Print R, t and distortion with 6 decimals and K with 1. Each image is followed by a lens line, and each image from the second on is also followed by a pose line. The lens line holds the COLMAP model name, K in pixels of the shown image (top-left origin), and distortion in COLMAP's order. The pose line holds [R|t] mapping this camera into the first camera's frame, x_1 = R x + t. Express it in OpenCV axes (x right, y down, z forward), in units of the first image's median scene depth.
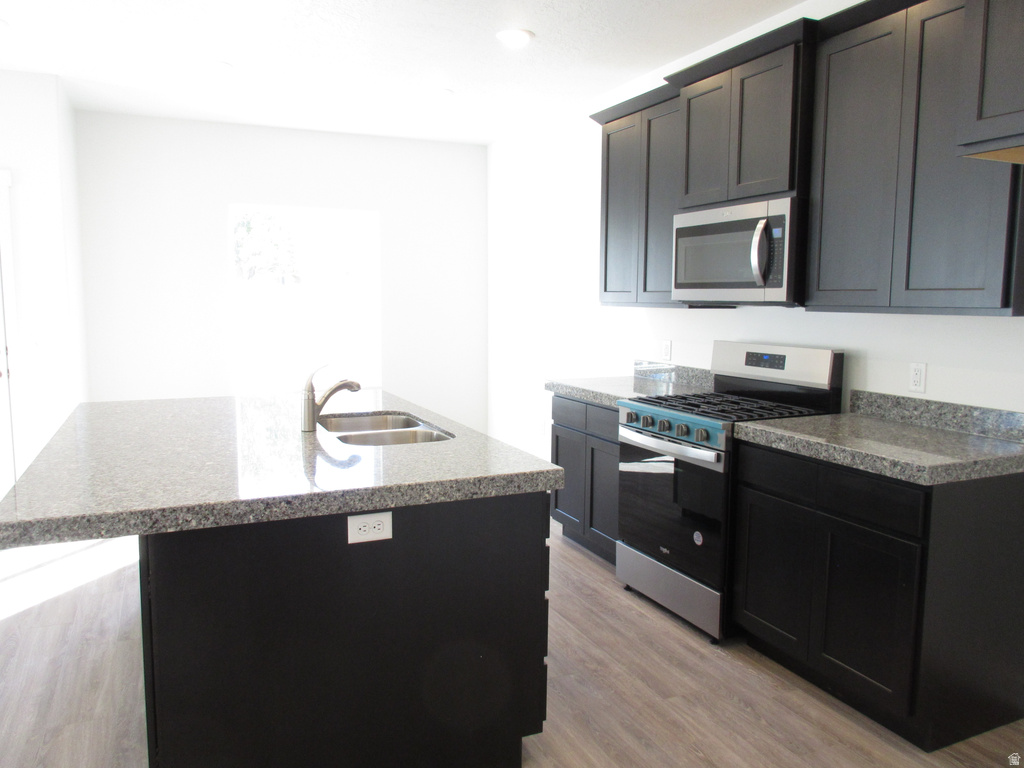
lens RADIAL K [[759.2, 0, 512.0], [0, 759.2, 384.0], [0, 0, 1]] dist [-0.006495, 0.000402]
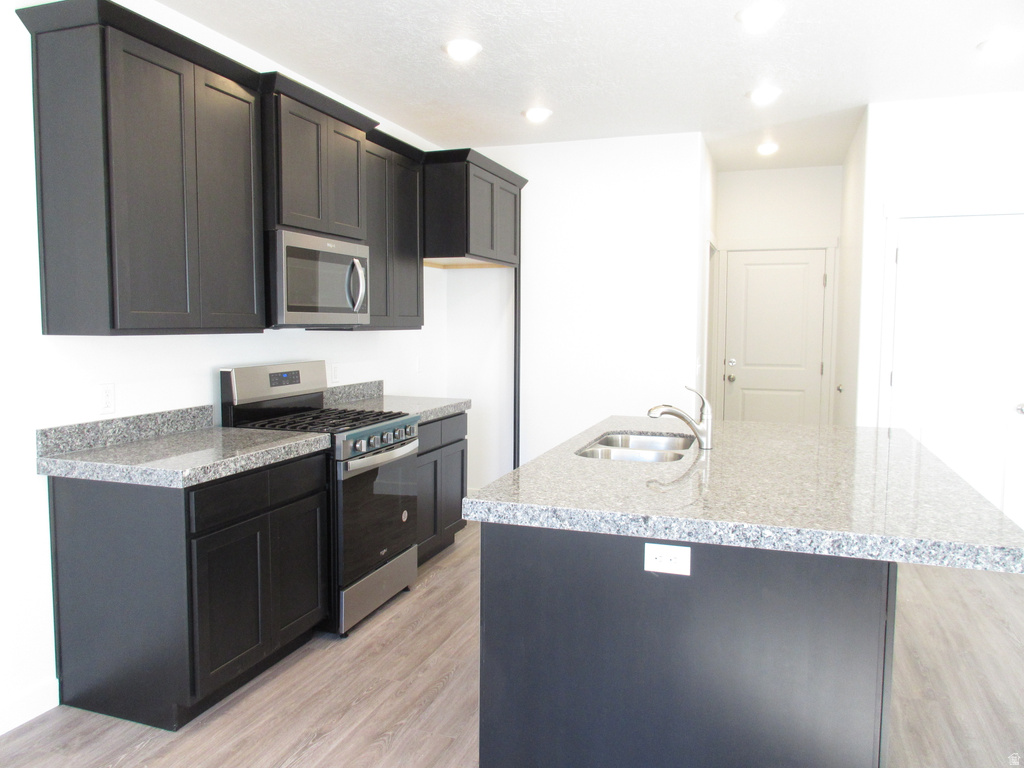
lens RADIAL K [[759.2, 0, 512.0], [0, 759.2, 384.0], [0, 0, 1]] dist [-0.006495, 0.000402]
pose [[-0.724276, -0.067002, 0.686247, -0.723084], [0.068156, 0.983437, 0.167951, -0.205818], [-0.686133, 0.168414, -0.707713, 1.740105]]
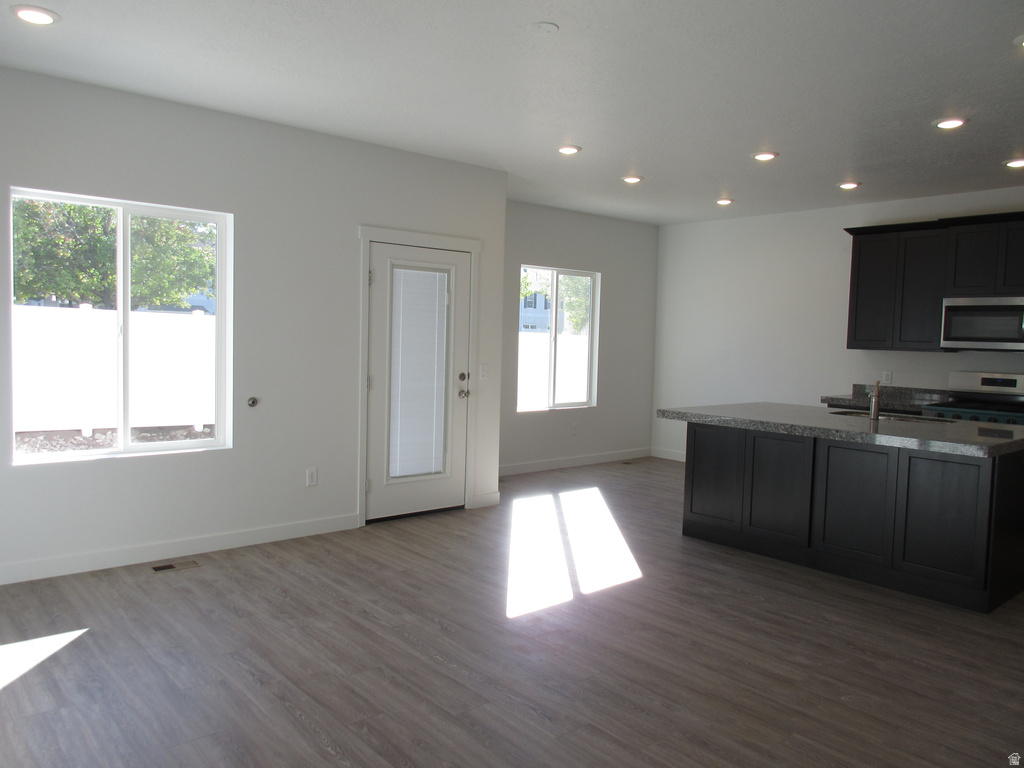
lens RADIAL K [[759.2, 0, 512.0], [0, 759.2, 384.0], [0, 0, 1]] dist [-0.006495, 0.000402]
pose [[0.956991, 0.001860, 0.290111, -1.435289], [0.011557, 0.998941, -0.044530, 0.043250], [-0.289886, 0.045968, 0.955957, -0.412323]]
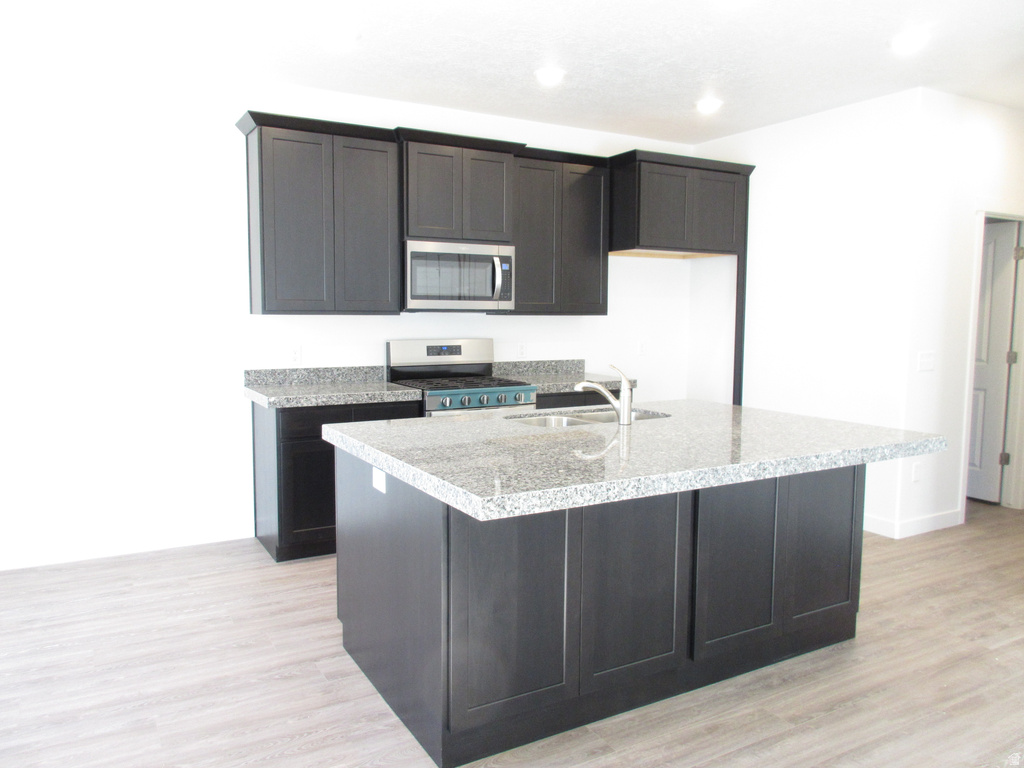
lens RADIAL K [[759.2, 0, 512.0], [0, 759.2, 384.0], [0, 0, 1]] dist [-0.006495, 0.000402]
pose [[-0.099065, -0.102950, 0.989741, -1.243655], [0.105455, 0.987946, 0.113319, -0.132258], [-0.989477, 0.115599, -0.087014, 1.133788]]
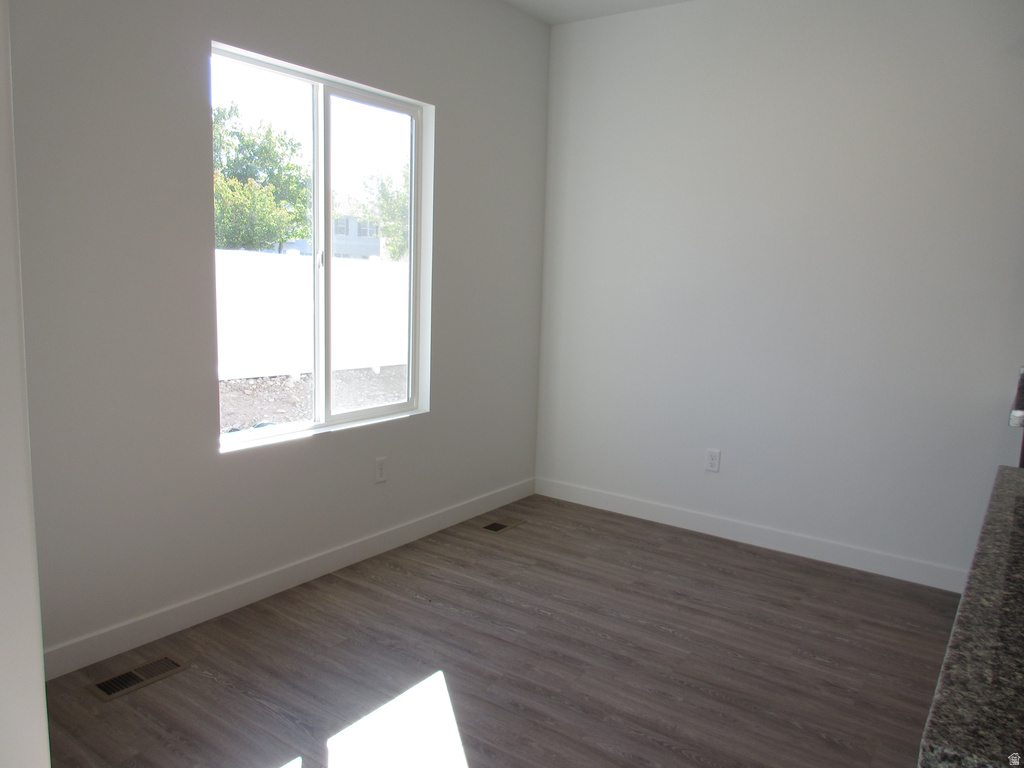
lens RADIAL K [[759.2, 0, 512.0], [0, 759.2, 384.0], [0, 0, 1]] dist [-0.006495, 0.000402]
pose [[0.862663, -0.050670, 0.503234, -0.855625], [0.029313, 0.998305, 0.050268, -0.098074], [-0.504929, -0.028613, 0.862687, 0.981015]]
